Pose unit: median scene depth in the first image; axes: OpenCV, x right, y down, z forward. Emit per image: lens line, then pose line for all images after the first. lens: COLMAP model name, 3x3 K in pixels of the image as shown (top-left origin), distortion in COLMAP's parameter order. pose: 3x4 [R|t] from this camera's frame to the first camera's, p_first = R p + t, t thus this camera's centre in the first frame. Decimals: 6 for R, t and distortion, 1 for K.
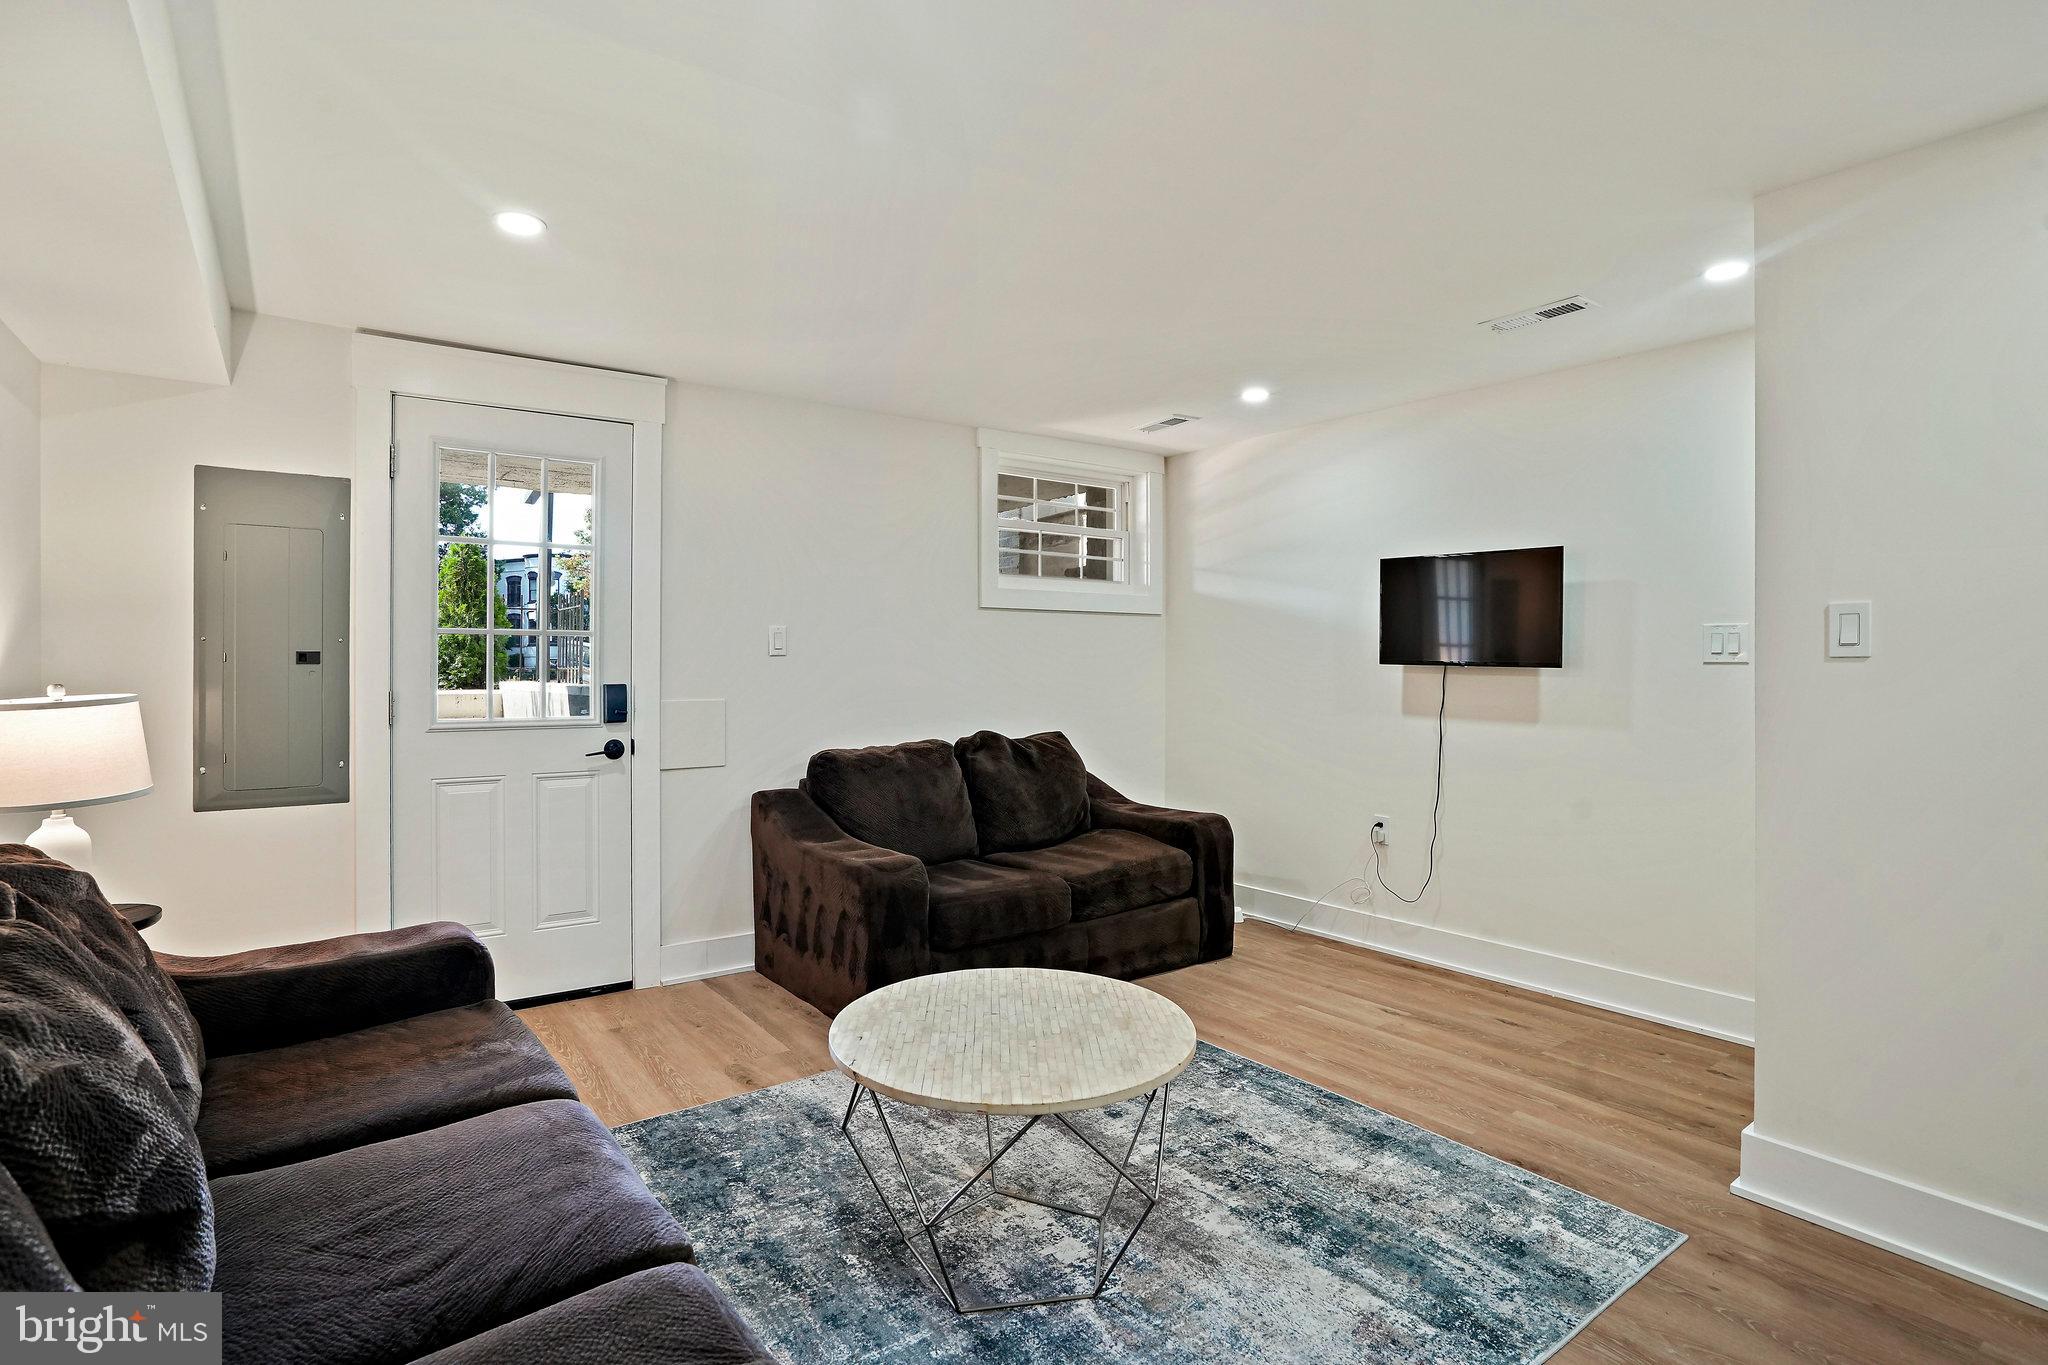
lens RADIAL K [[993.6, 0, 1012.1], [0, 993.6, 673.1], [0, 0, 1]] dist [-0.037150, 0.002958]
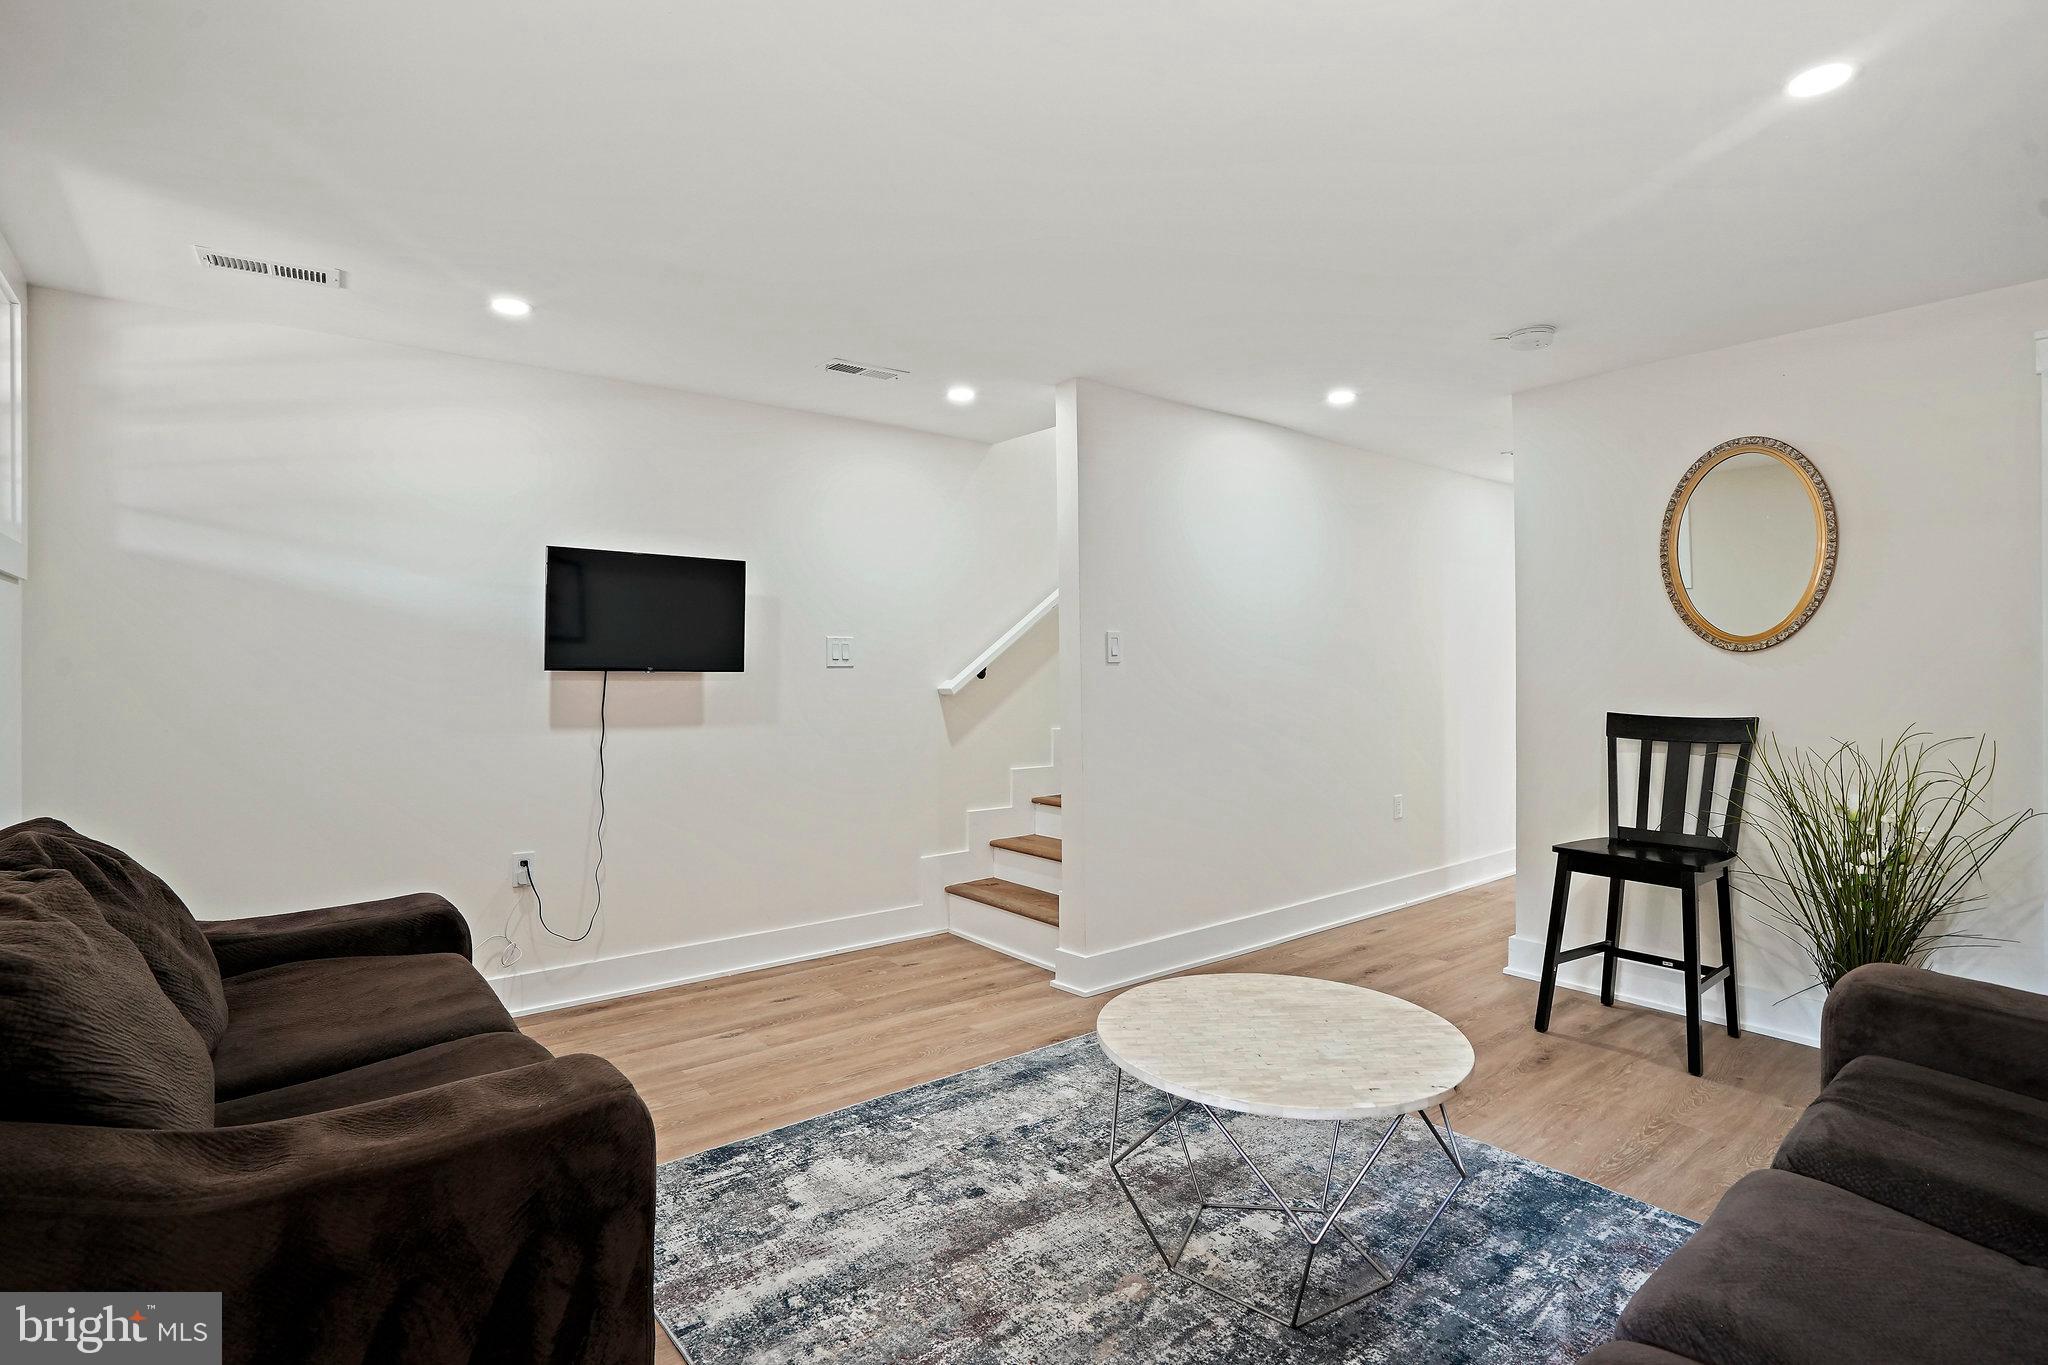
lens RADIAL K [[993.6, 0, 1010.5], [0, 993.6, 674.3], [0, 0, 1]] dist [-0.037150, 0.002958]
pose [[-0.025017, -0.008729, 0.999649, -0.707704], [0.014801, 0.999849, 0.009101, -0.010888], [-0.999577, 0.015023, -0.024884, 0.928442]]
